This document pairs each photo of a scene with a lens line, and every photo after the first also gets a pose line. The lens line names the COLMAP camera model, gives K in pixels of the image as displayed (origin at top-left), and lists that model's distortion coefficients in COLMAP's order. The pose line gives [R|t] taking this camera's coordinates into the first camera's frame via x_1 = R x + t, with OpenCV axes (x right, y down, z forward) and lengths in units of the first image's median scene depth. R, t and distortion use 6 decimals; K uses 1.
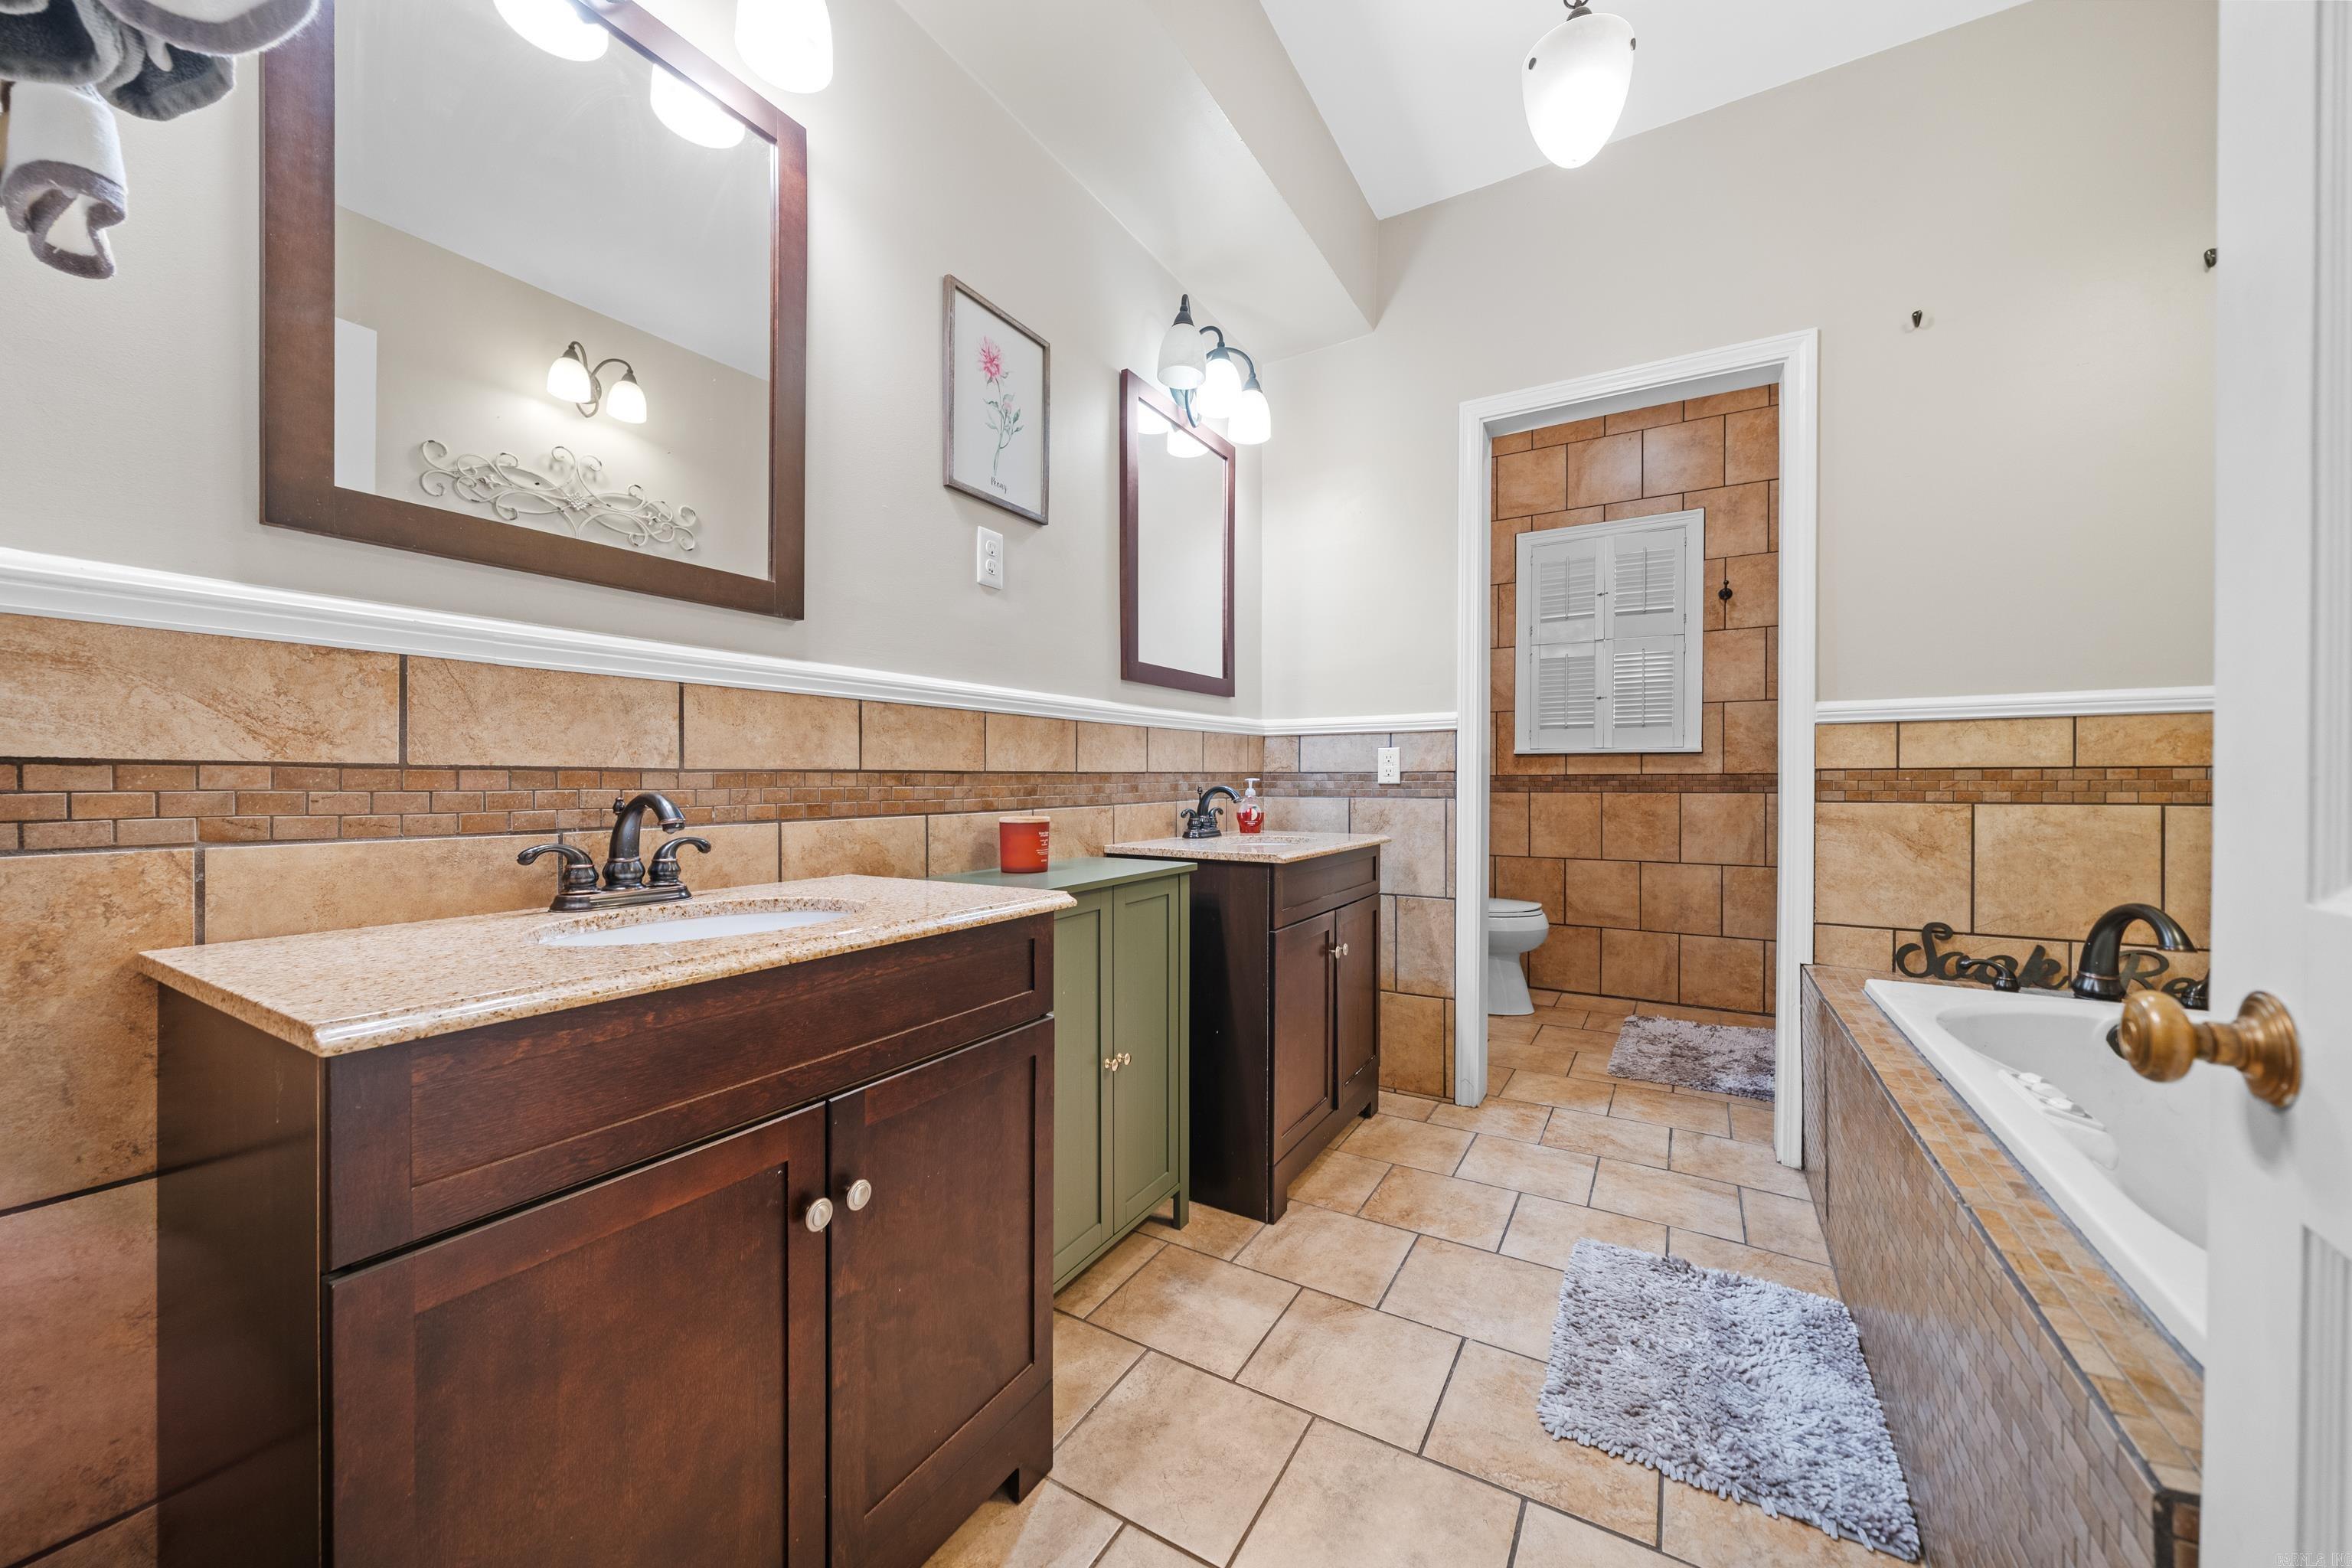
lens RADIAL K [[868.1, 0, 1177.9], [0, 868.1, 781.0], [0, 0, 1]] dist [-0.007833, 0.000211]
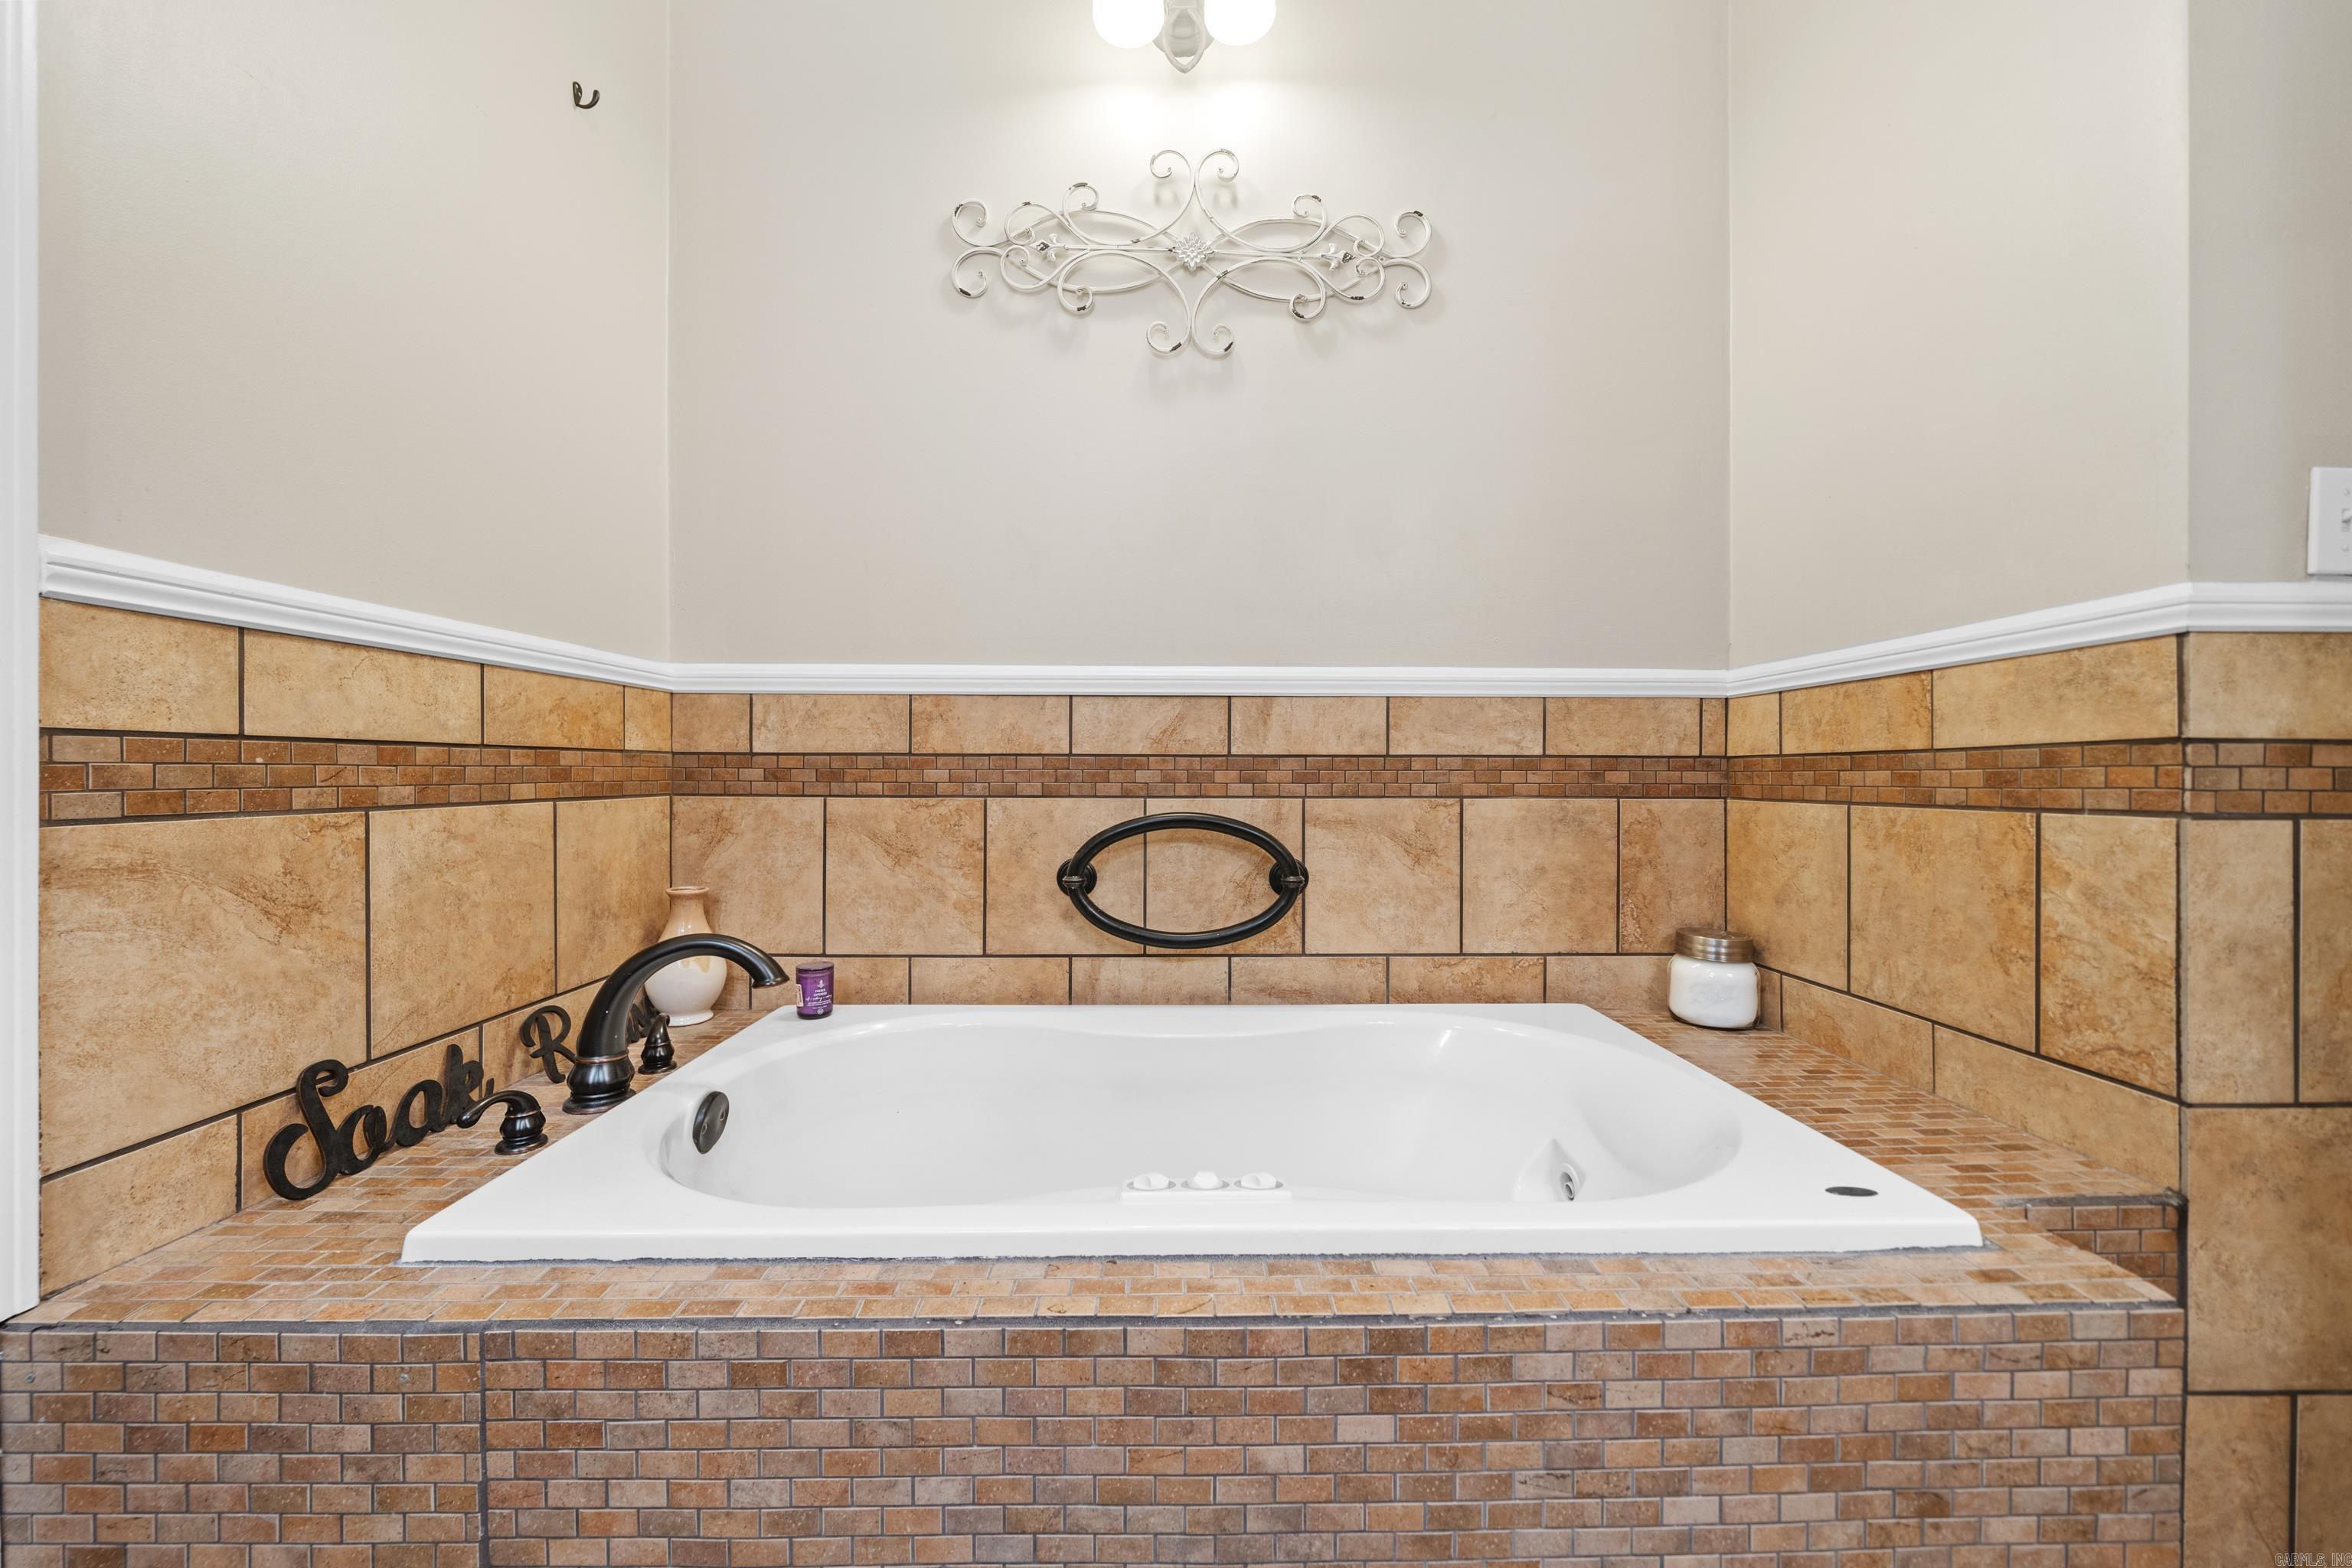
lens RADIAL K [[868.1, 0, 1167.2], [0, 868.1, 781.6], [0, 0, 1]] dist [-0.007833, 0.000211]
pose [[-0.511536, -0.008675, 0.859218, 0.235079], [0.002590, 0.999929, 0.011637, 0.004486], [-0.859258, 0.008178, -0.511477, 0.850081]]
